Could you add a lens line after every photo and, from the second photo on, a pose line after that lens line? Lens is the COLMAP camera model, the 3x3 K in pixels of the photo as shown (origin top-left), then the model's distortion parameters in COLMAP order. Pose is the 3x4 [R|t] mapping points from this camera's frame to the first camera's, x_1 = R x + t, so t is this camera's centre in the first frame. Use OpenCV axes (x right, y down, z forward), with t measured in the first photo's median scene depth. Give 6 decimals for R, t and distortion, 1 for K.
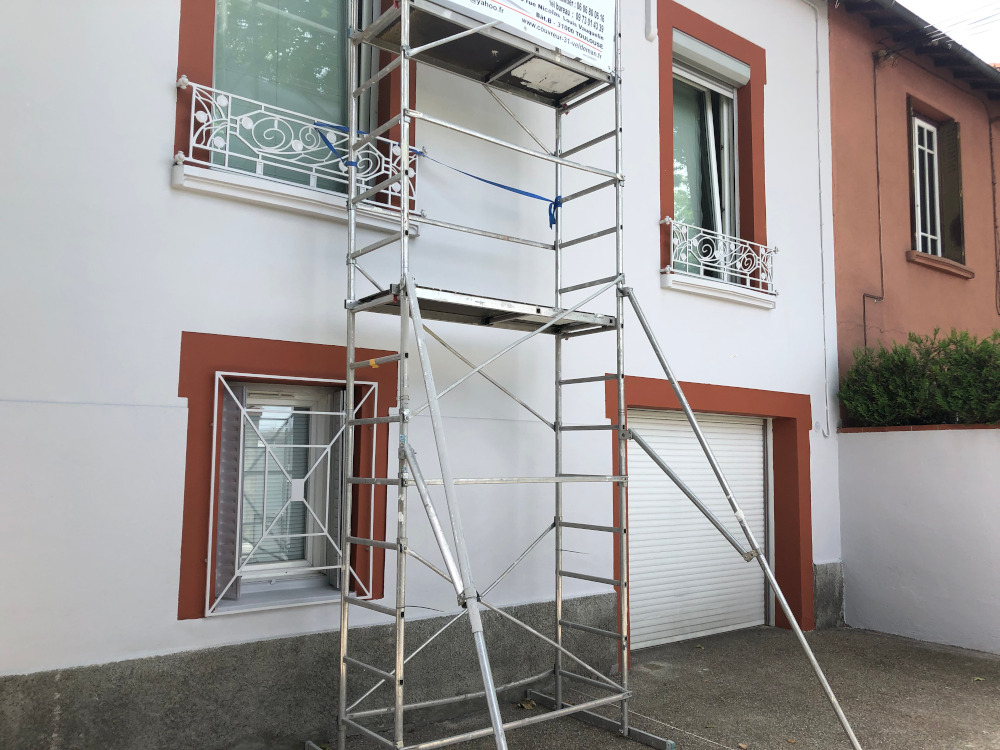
lens RADIAL K [[804.9, 0, 500.0], [0, 804.9, 375.0], [0, 0, 1]] dist [0.040883, 0.005123]
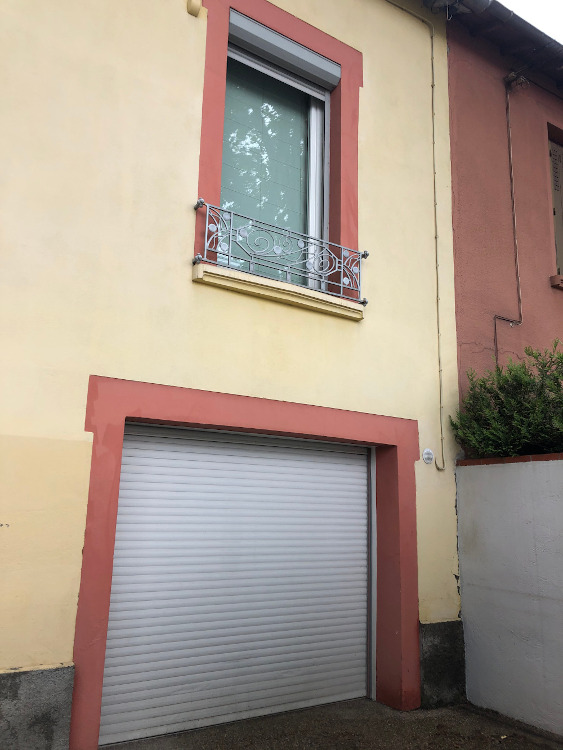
lens RADIAL K [[603.7, 0, 281.5], [0, 603.7, 375.0], [0, 0, 1]] dist [0.040883, 0.005123]
pose [[0.995744, -0.002745, -0.092122, 0.300991], [-0.007657, 0.993637, -0.112365, 0.051447], [0.091844, 0.112593, 0.989387, 0.338026]]
